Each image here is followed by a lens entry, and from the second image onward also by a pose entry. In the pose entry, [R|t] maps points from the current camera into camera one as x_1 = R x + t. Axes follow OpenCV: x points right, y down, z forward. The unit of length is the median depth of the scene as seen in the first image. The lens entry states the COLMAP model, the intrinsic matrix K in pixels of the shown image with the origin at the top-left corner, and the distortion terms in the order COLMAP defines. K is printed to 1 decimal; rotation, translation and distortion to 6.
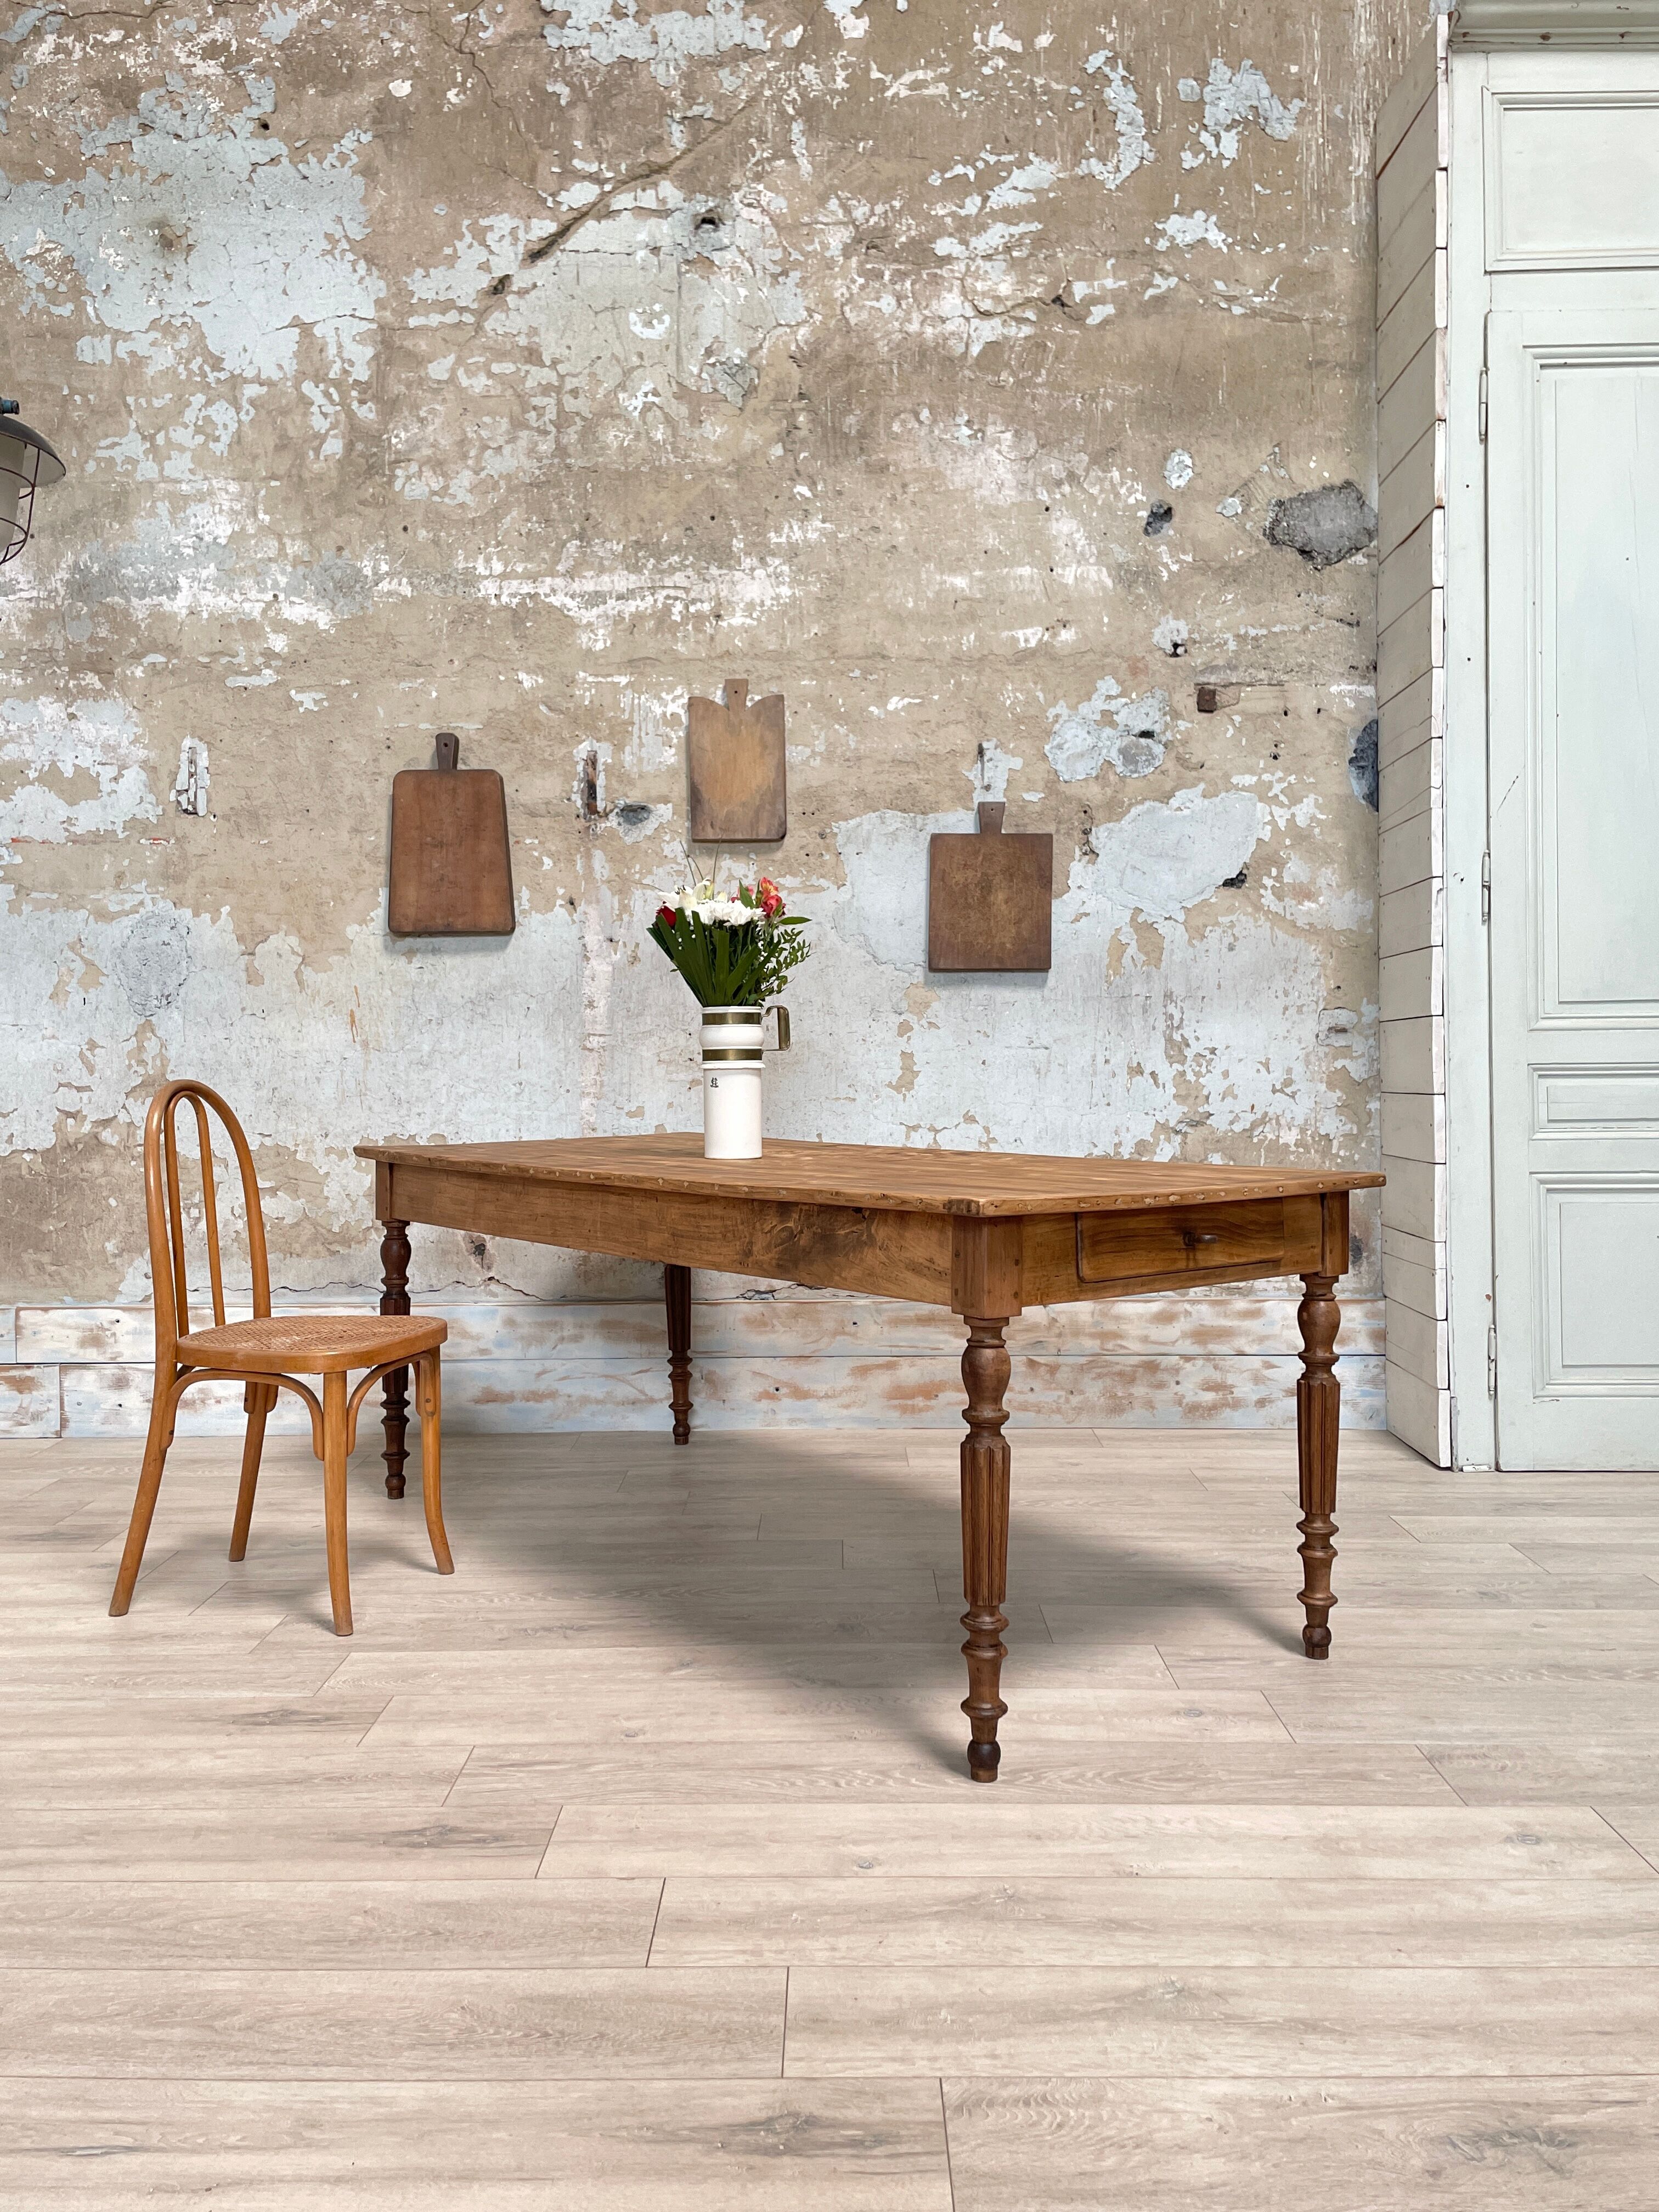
lens RADIAL K [[1682.3, 0, 831.1], [0, 1682.3, 1095.5], [0, 0, 1]] dist [0.085256, -0.114367]
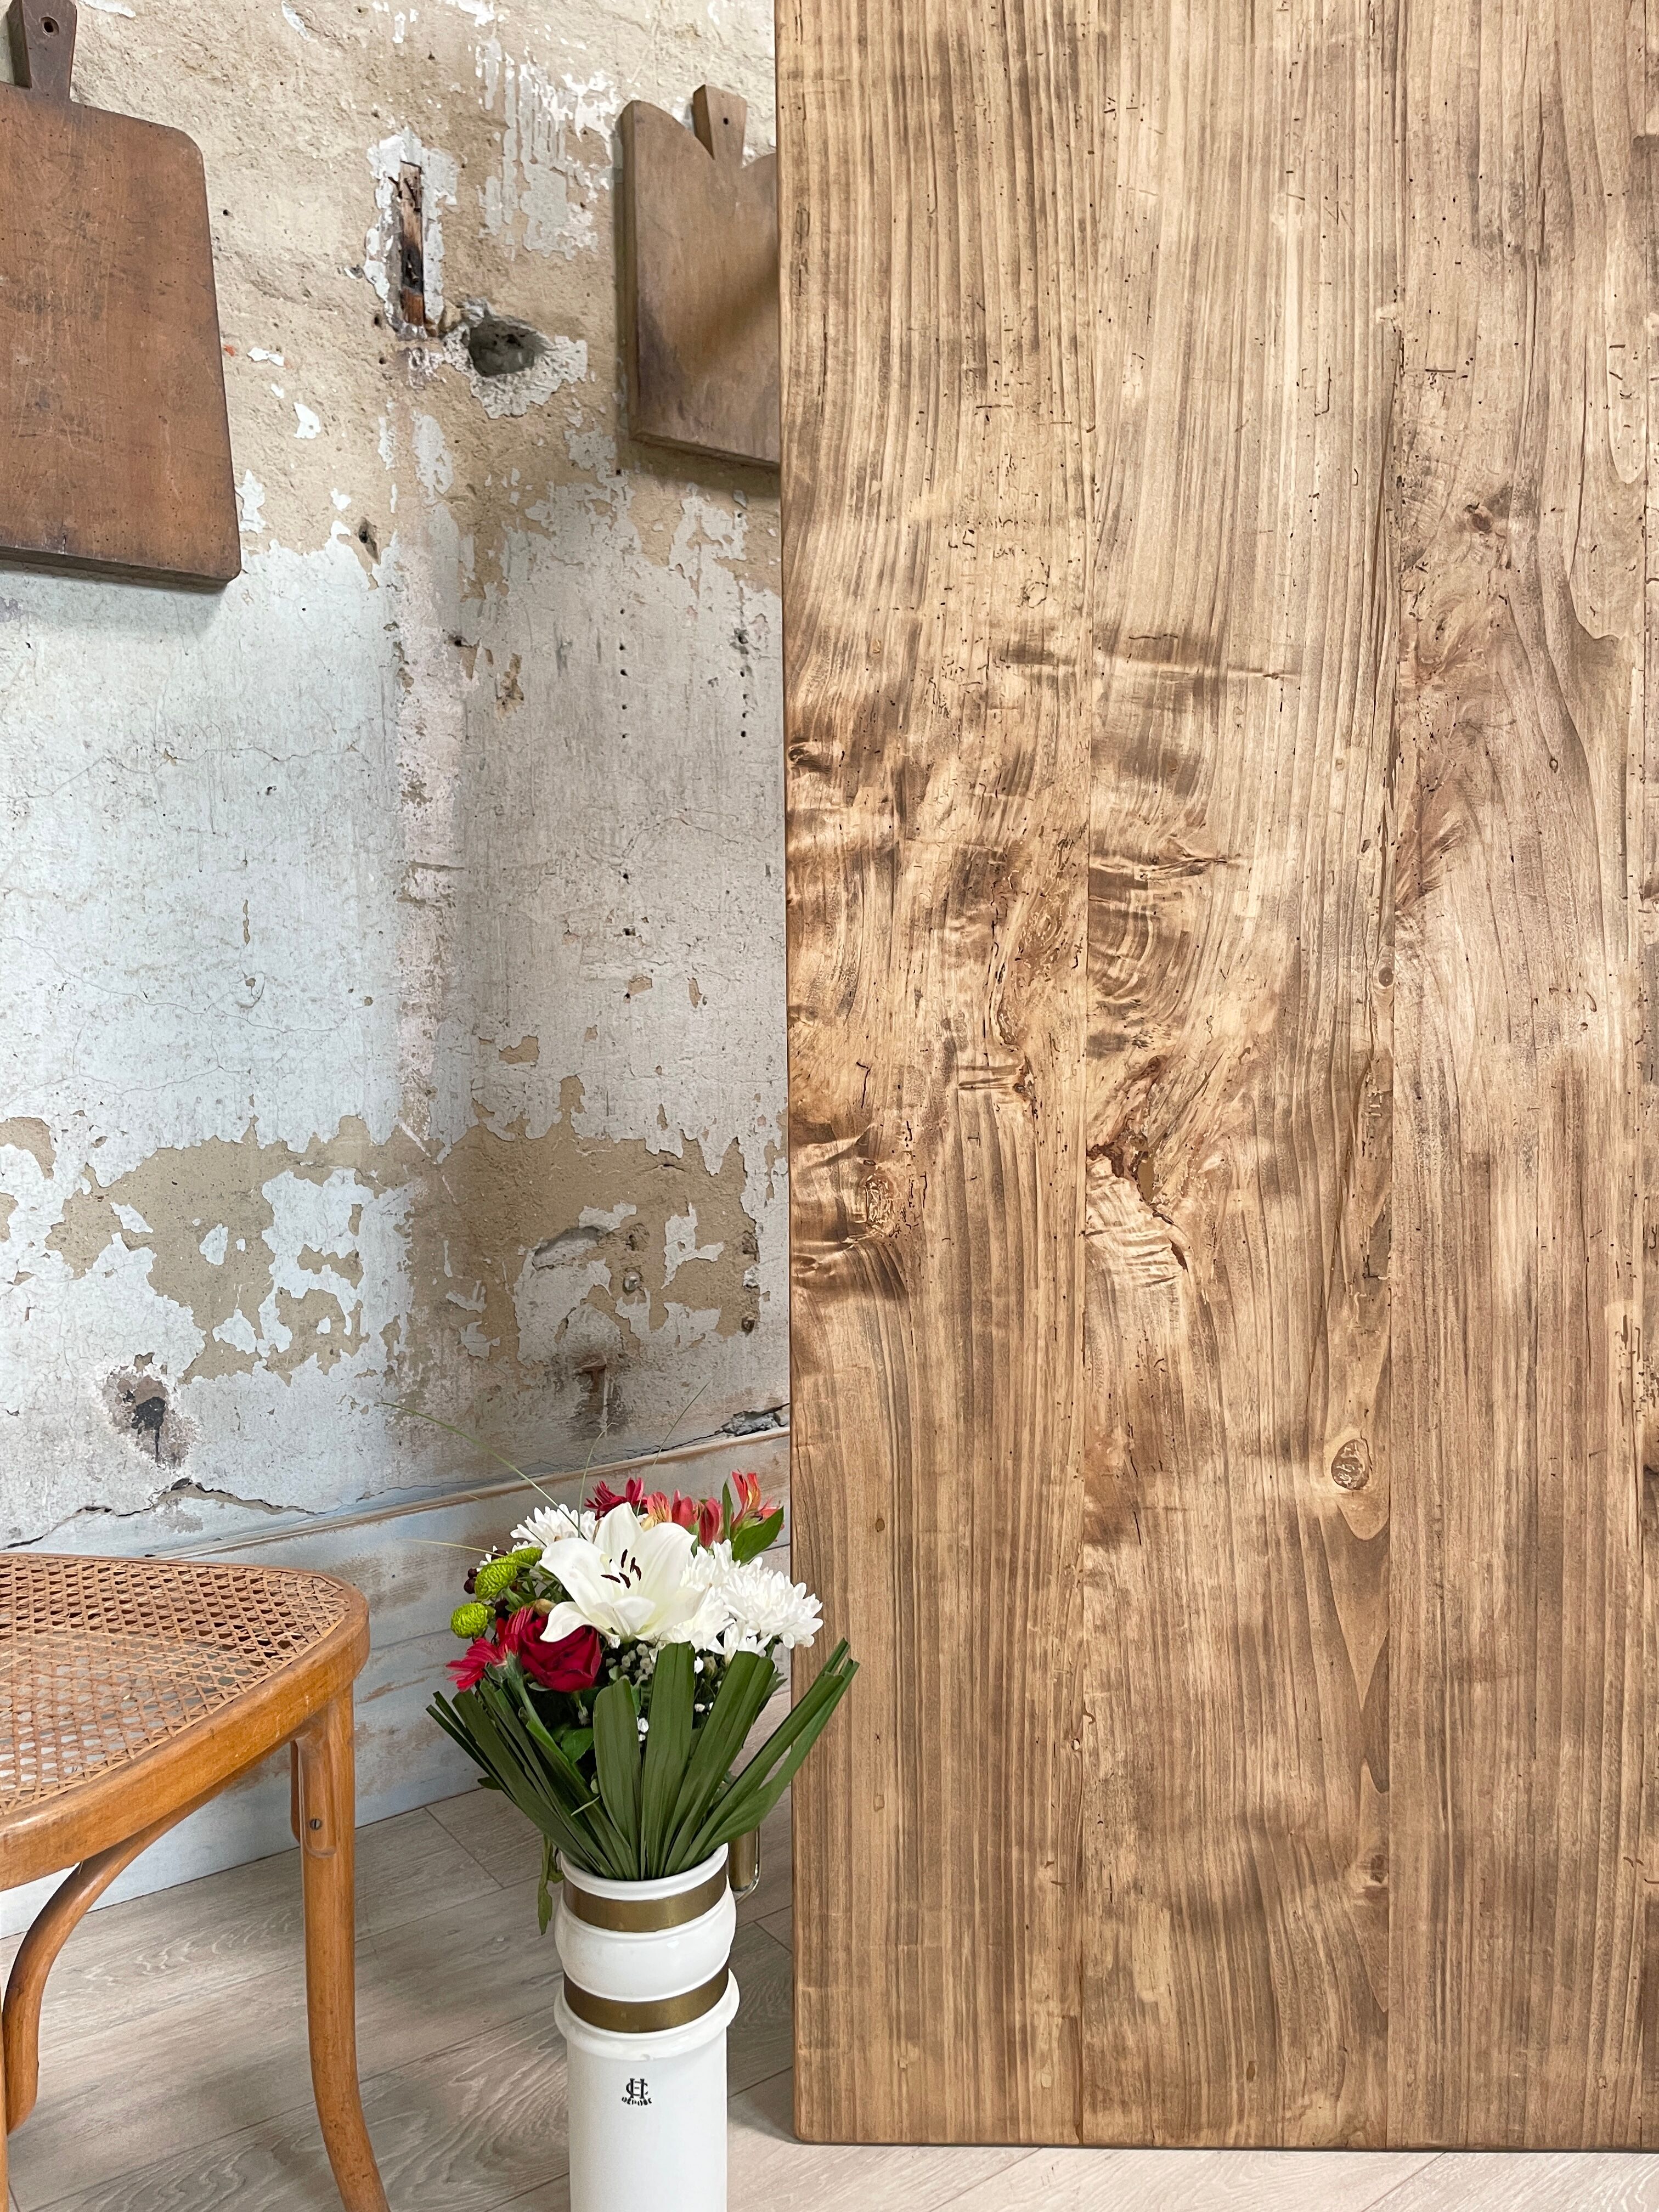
lens RADIAL K [[1682.3, 0, 841.1], [0, 1682.3, 1092.5], [0, 0, 1]] dist [0.085256, -0.114367]
pose [[0.794259, -0.032830, 0.606691, -0.317231], [0.003136, 0.998747, 0.049940, -0.000547], [-0.607571, -0.037763, 0.793367, 0.603539]]
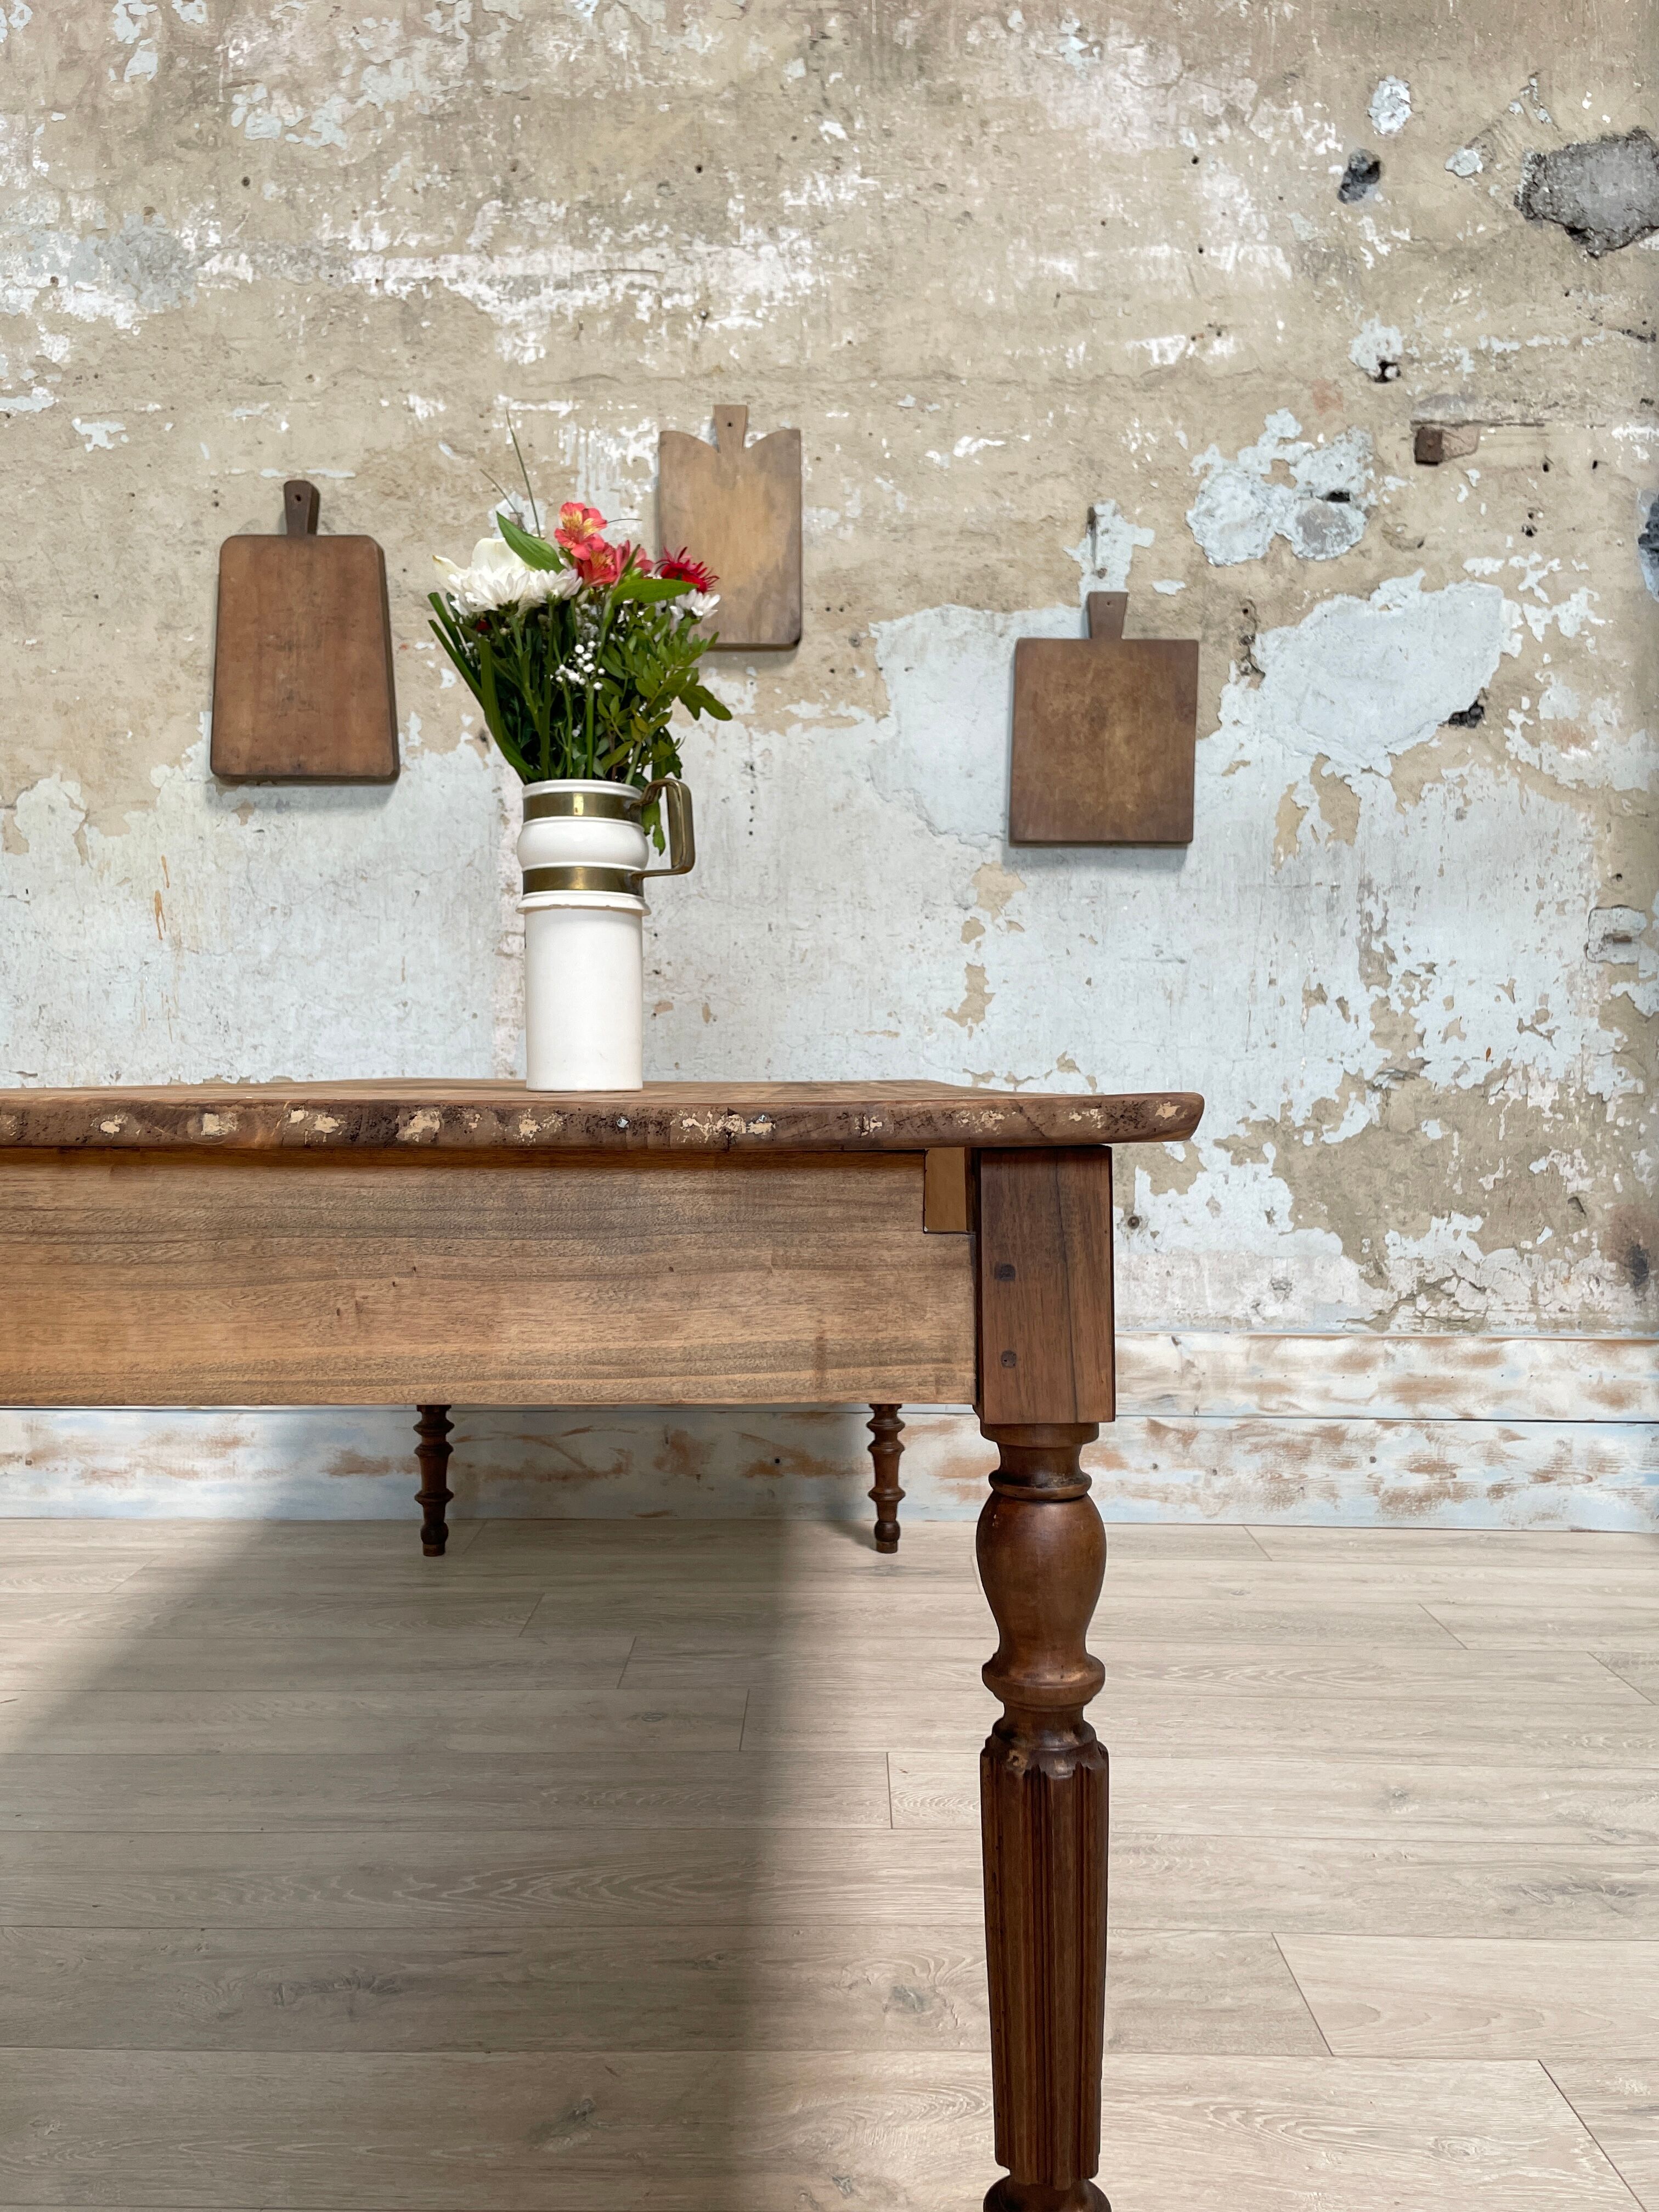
lens RADIAL K [[1682.3, 0, 827.7], [0, 1682.3, 1101.8], [0, 0, 1]] dist [0.085256, -0.114367]
pose [[0.999905, 0.013157, -0.004221, -0.010894], [-0.013163, 0.999912, -0.001612, 0.031305], [0.004200, 0.001667, 0.999990, 0.321749]]
